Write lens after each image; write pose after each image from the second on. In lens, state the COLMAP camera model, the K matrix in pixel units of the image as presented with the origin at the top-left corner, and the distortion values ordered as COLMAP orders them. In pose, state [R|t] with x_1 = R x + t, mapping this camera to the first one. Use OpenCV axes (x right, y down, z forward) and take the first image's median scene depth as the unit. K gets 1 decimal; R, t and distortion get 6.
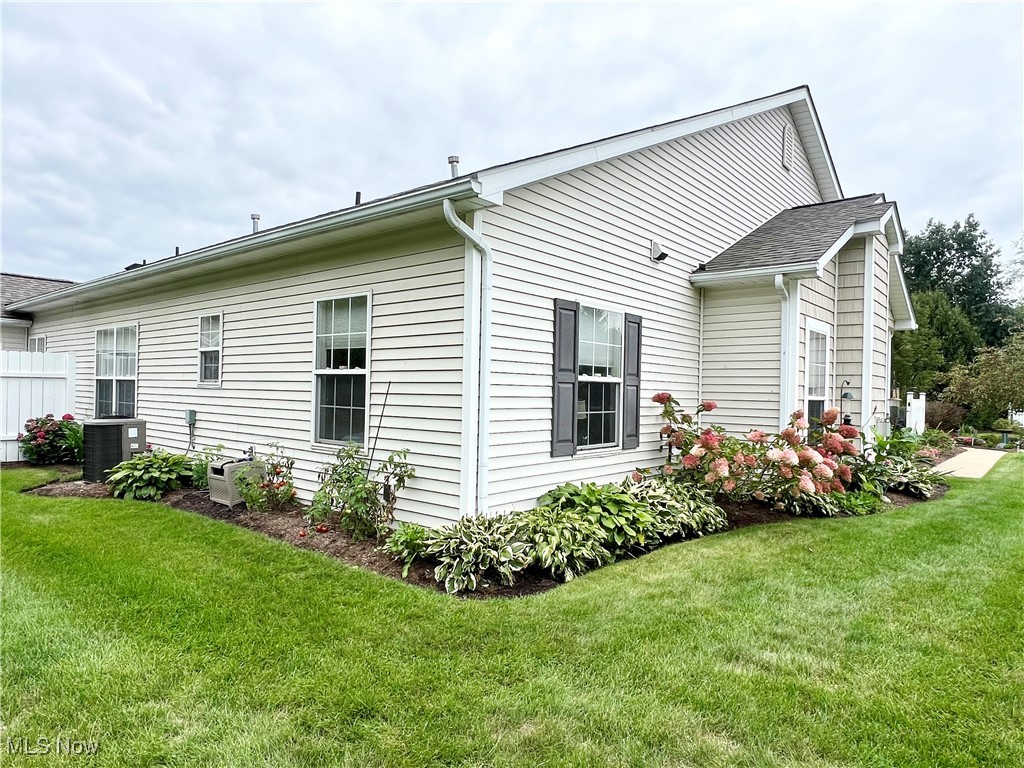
lens RADIAL K [[635.2, 0, 512.3], [0, 635.2, 388.5], [0, 0, 1]] dist [0.003811, 0.001753]
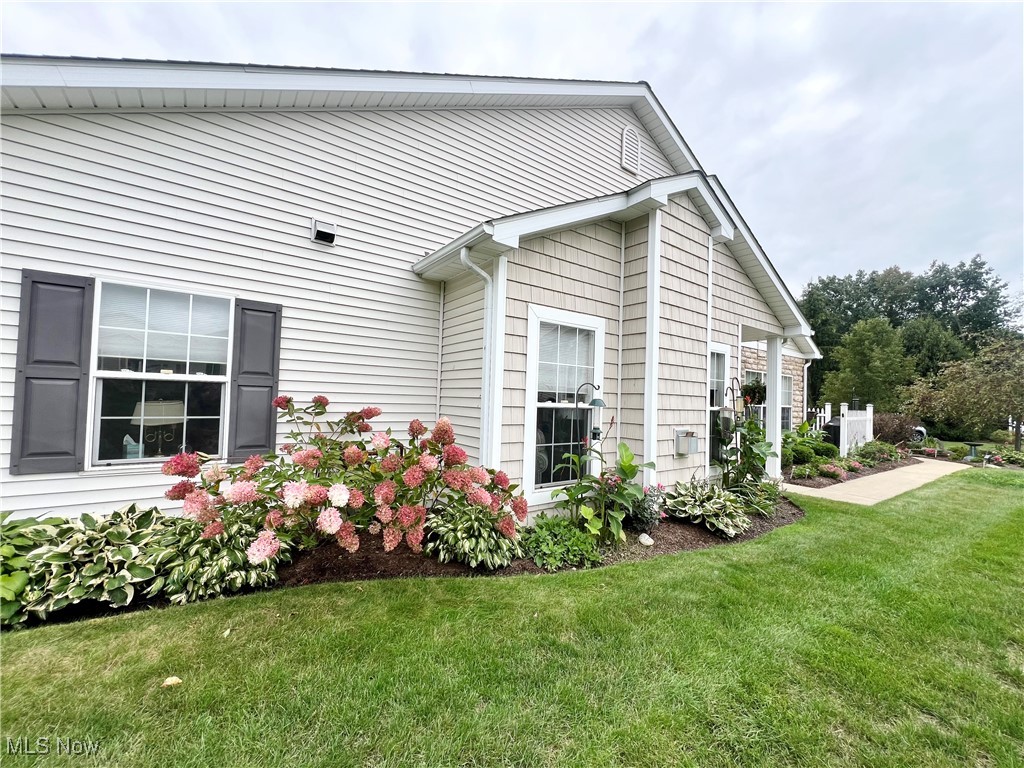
lens RADIAL K [[410.3, 0, 513.7], [0, 410.3, 385.5], [0, 0, 1]] dist [-0.001982, 0.000378]
pose [[0.970103, 0.005573, -0.242630, 0.229786], [-0.012849, 0.999514, -0.028417, 0.001947], [0.242353, 0.030685, 0.969703, 0.198466]]
